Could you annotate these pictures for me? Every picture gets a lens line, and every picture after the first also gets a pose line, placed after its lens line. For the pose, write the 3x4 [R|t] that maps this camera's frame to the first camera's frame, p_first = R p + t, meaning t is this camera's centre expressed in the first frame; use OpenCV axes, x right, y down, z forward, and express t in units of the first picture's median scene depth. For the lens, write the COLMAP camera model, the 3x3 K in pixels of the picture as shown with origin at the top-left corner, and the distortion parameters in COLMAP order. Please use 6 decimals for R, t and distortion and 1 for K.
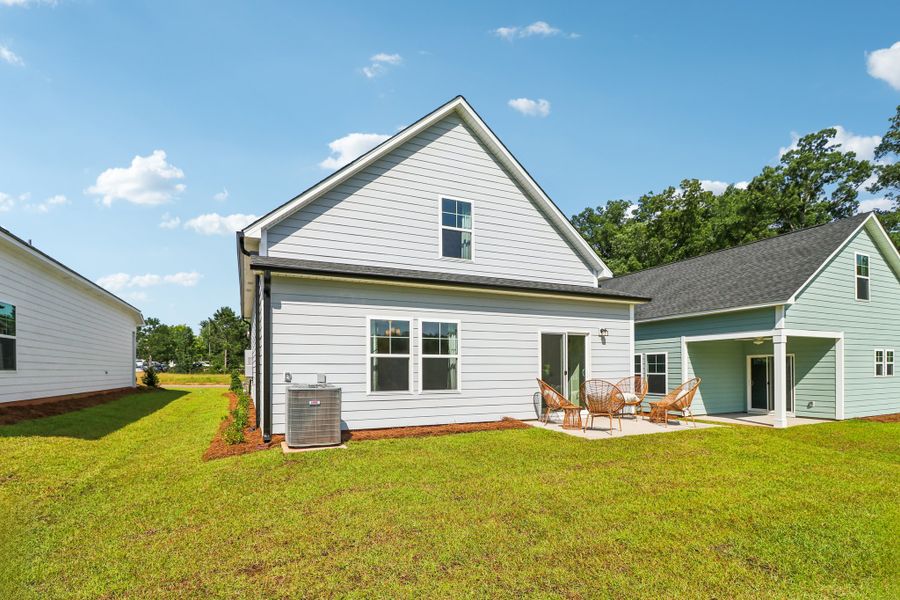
lens RADIAL K [[428.0, 0, 403.1], [0, 428.0, 367.4], [0, 0, 1]] dist [-0.001862, -0.000387]
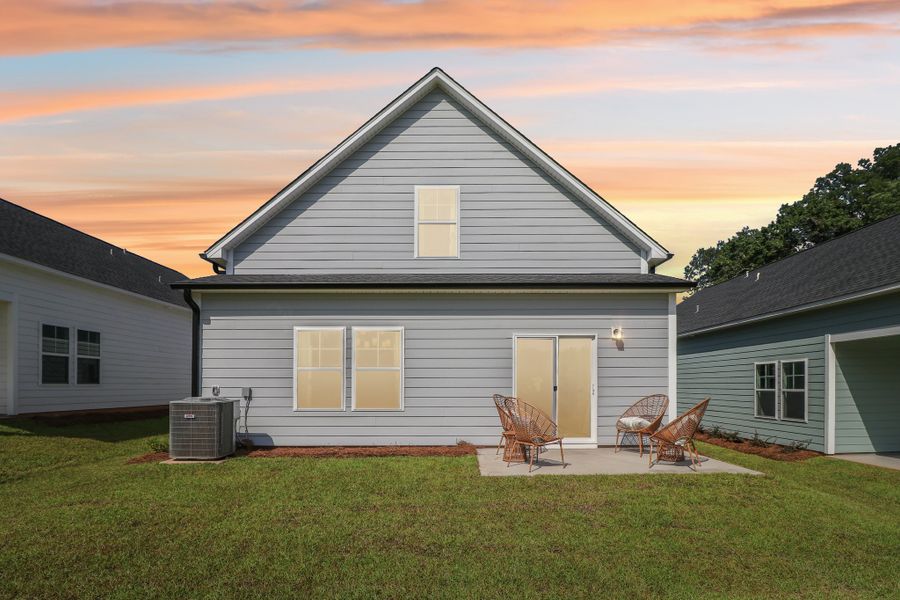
lens RADIAL K [[446.3, 0, 451.1], [0, 446.3, 380.9], [0, 0, 1]] dist [-0.000084, -0.000123]
pose [[0.922592, -0.002191, -0.385771, 0.531986], [0.000956, 0.999994, -0.003394, 0.002222], [0.385776, 0.002762, 0.922588, 0.187552]]
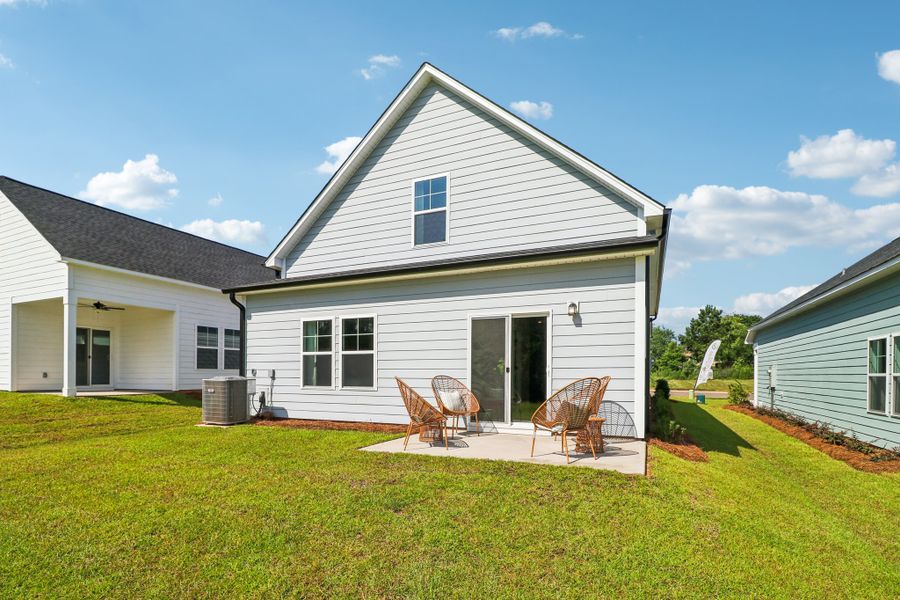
lens RADIAL K [[432.4, 0, 450.1], [0, 432.4, 374.8], [0, 0, 1]] dist [0.000147, -0.000110]
pose [[0.694945, 0.004210, -0.719051, 0.862638], [-0.000198, 0.999984, 0.005663, 0.017839], [0.719063, -0.003793, 0.694934, 0.419679]]
